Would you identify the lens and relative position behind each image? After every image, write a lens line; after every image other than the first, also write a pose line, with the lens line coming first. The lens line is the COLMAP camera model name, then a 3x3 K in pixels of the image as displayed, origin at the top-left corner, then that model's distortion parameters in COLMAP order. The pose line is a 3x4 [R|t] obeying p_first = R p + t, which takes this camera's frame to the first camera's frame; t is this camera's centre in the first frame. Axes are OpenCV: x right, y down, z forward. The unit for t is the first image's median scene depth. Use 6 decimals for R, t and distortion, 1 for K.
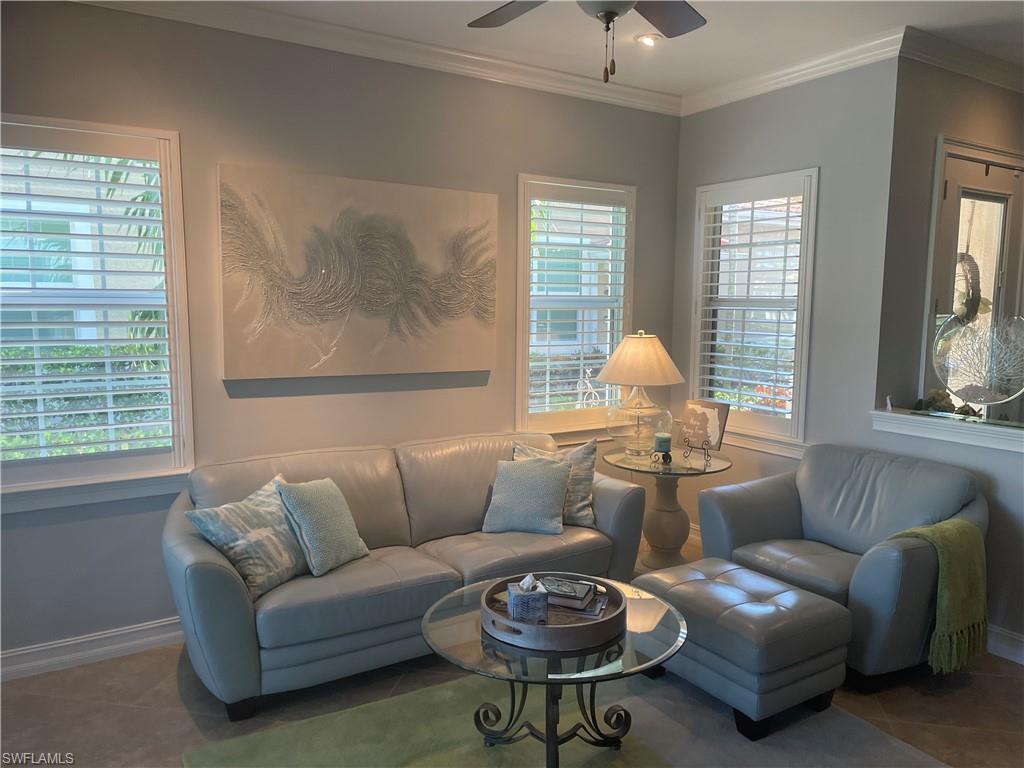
lens RADIAL K [[770.2, 0, 513.9], [0, 770.2, 385.6], [0, 0, 1]] dist [0.007605, 0.002252]
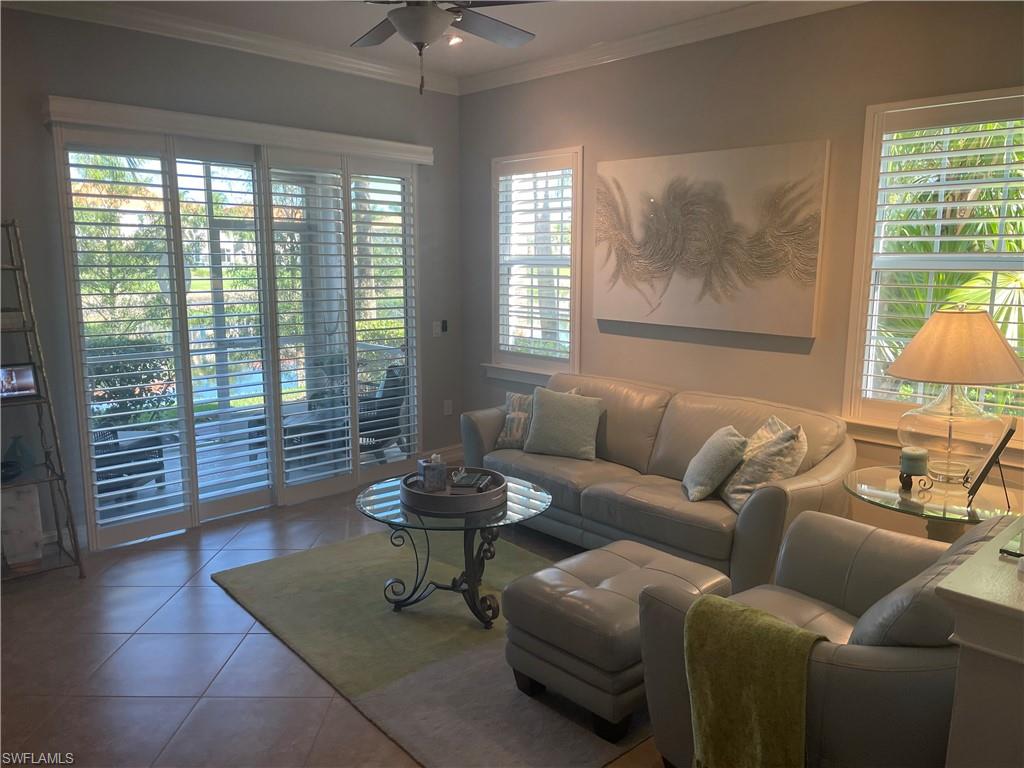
lens RADIAL K [[770.2, 0, 514.0], [0, 770.2, 385.6], [0, 0, 1]] dist [0.007605, 0.002252]
pose [[0.175063, 0.151726, -0.972796, 0.845130], [-0.105210, 0.985280, 0.134740, -0.052974], [0.978920, 0.078761, 0.188449, 0.525330]]
